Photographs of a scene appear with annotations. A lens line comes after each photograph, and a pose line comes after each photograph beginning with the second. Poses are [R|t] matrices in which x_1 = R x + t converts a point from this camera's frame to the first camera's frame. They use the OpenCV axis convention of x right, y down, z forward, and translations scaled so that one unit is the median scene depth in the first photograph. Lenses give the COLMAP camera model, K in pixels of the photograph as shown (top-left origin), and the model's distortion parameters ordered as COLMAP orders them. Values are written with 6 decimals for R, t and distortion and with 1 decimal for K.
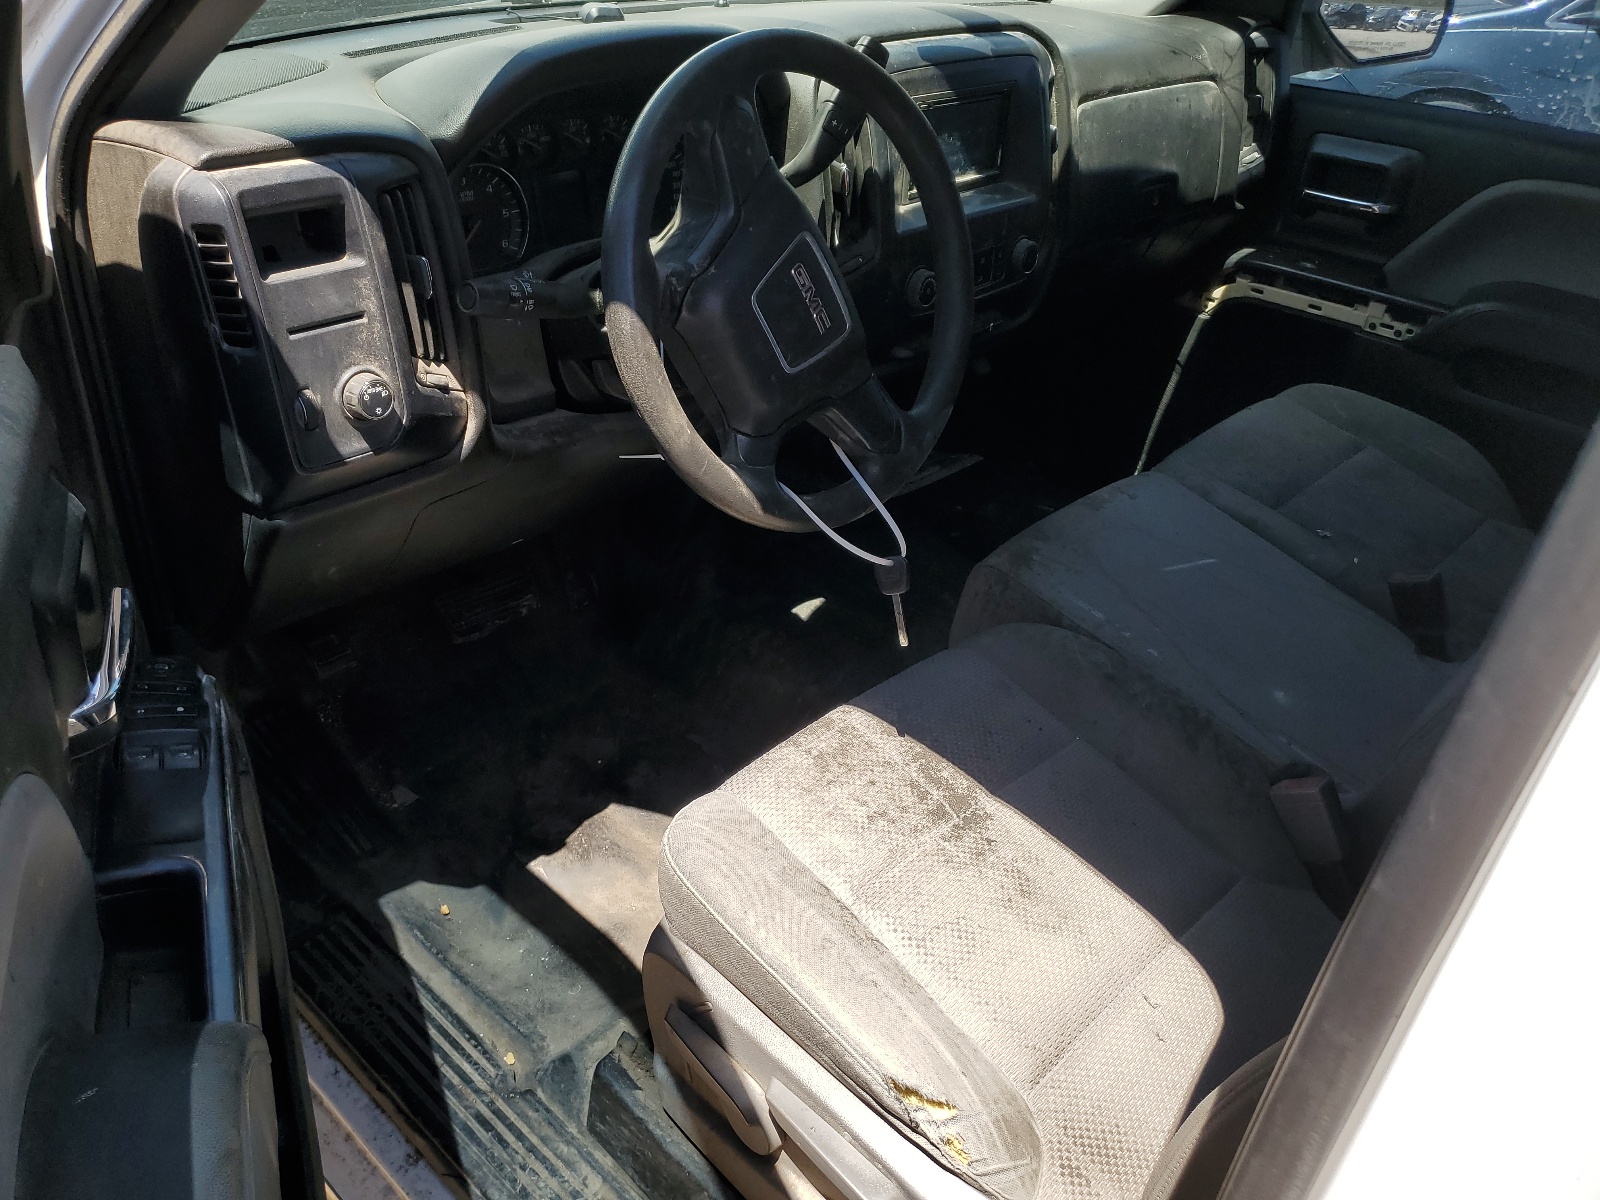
lens RADIAL K [[1221.0, 0, 813.4], [0, 1221.0, 559.0], [0, 0, 1]] dist [0.022458, -0.007344]
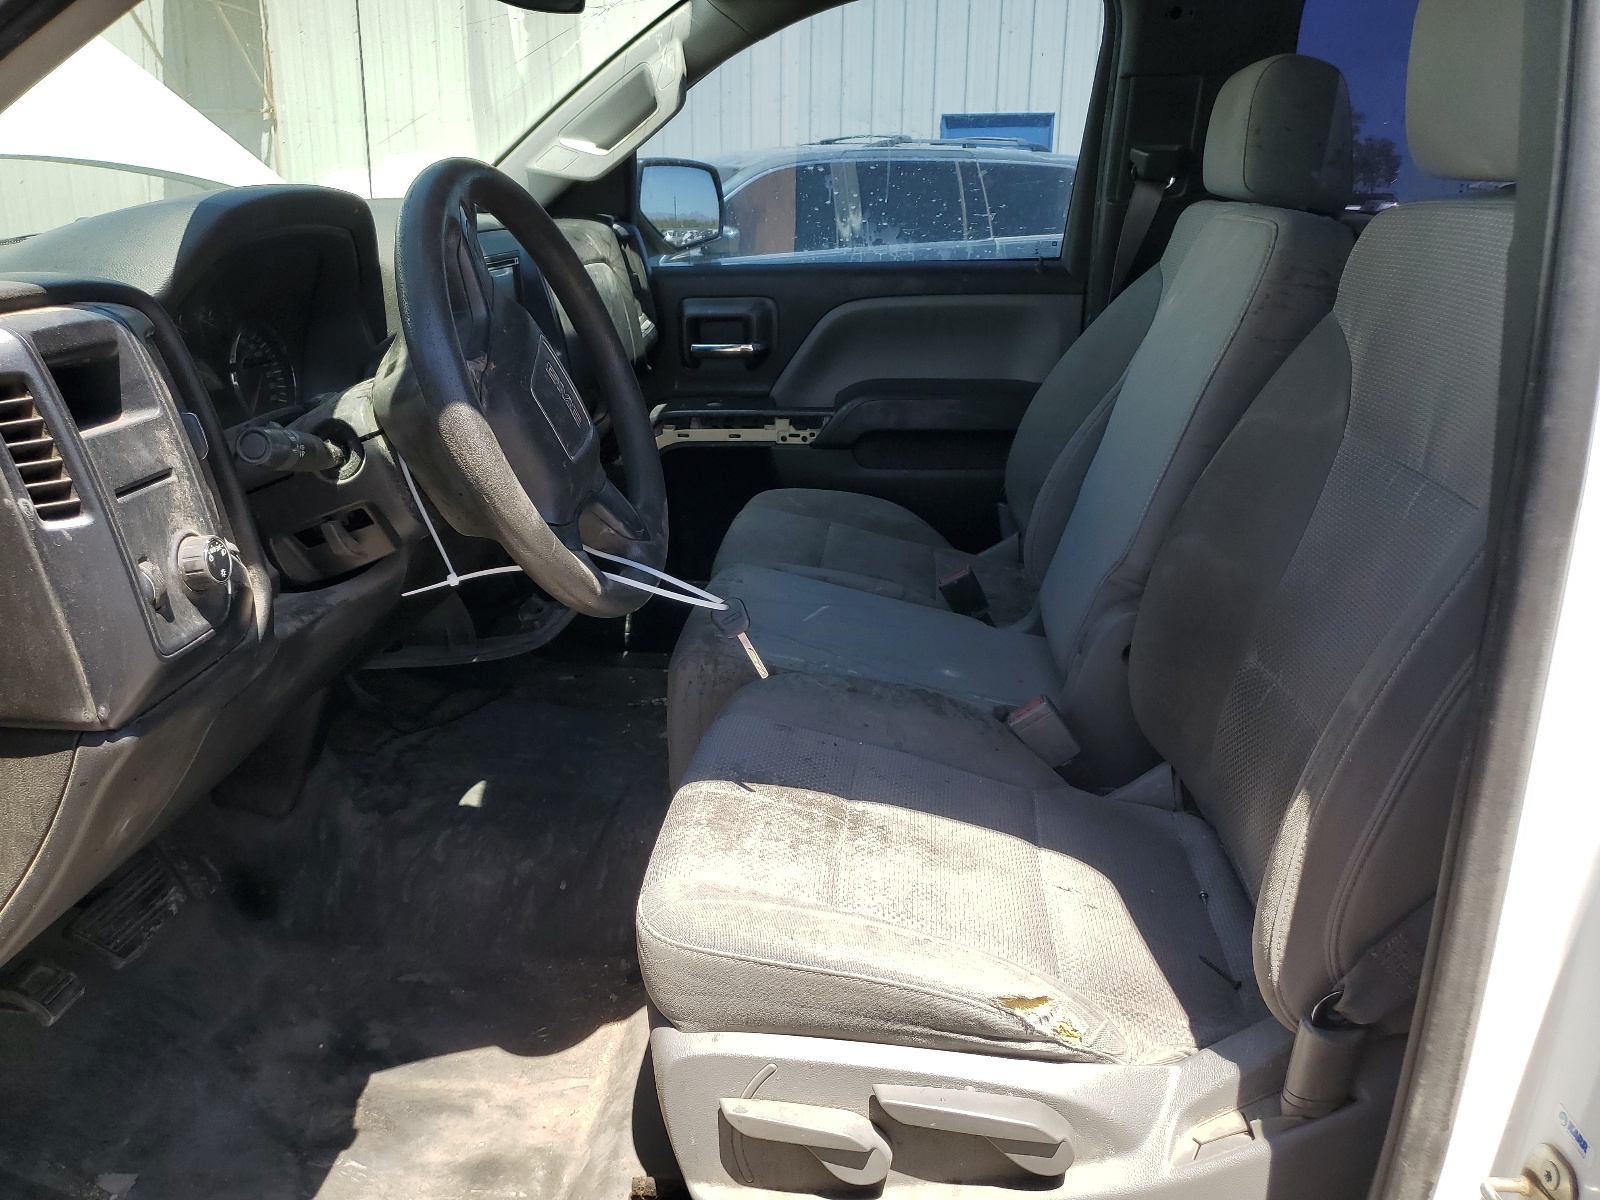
lens RADIAL K [[1221.0, 0, 803.6], [0, 1221.0, 601.0], [0, 0, 1]] dist [0.022458, -0.007344]
pose [[0.781821, -0.264781, 0.564488, -0.326272], [0.364881, 0.928429, -0.069871, 0.064739], [-0.505586, 0.260598, 0.822479, 0.059398]]
